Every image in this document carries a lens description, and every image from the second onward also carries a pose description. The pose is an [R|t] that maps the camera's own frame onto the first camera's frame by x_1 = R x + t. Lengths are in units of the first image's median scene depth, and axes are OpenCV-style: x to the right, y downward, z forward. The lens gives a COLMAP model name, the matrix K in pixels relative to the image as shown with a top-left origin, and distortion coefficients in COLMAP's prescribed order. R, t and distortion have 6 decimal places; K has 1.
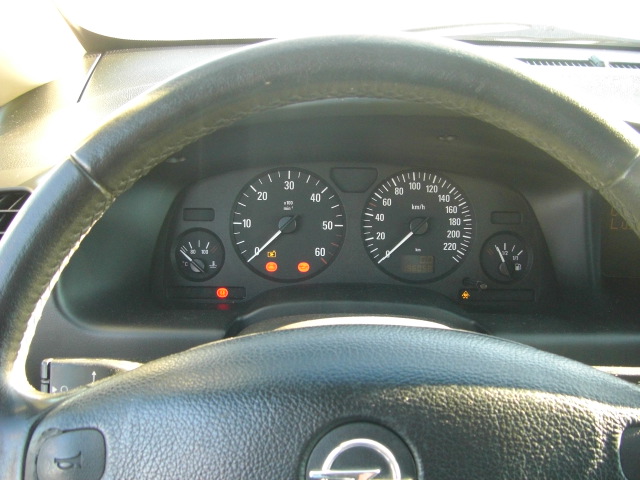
lens RADIAL K [[727.1, 0, 306.6], [0, 727.1, 263.0], [0, 0, 1]] dist [-0.140223, 0.000000]
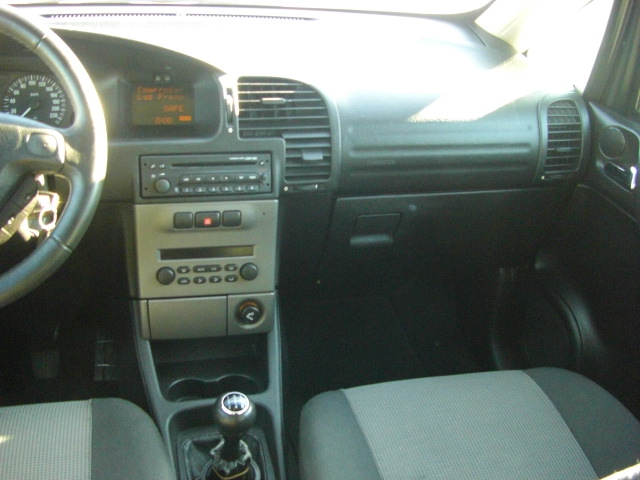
lens RADIAL K [[727.1, 0, 316.5], [0, 727.1, 246.3], [0, 0, 1]] dist [-0.140223, 0.000000]
pose [[0.965277, -0.065173, 0.252970, 0.361609], [0.062530, 0.997872, 0.018482, 0.309420], [-0.253636, -0.002022, 0.967298, -0.868899]]
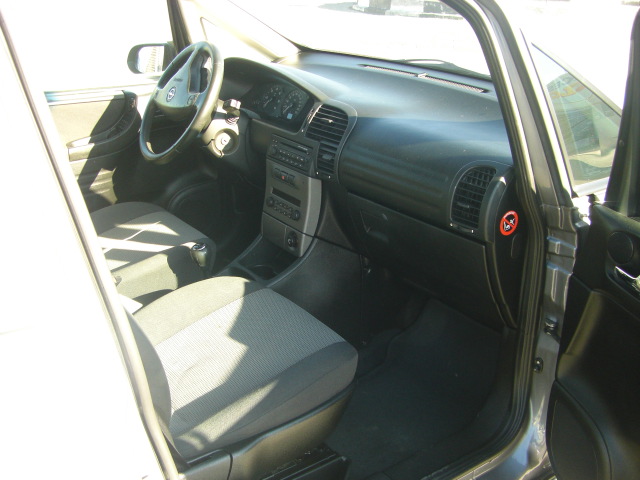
lens RADIAL K [[727.1, 0, 319.5], [0, 727.1, 240.1], [0, 0, 1]] dist [-0.140223, 0.000000]
pose [[0.579473, 0.295733, -0.759443, 2.923059], [-0.350558, 0.931678, 0.095319, 0.172960], [0.735745, 0.210994, 0.643553, -0.942263]]
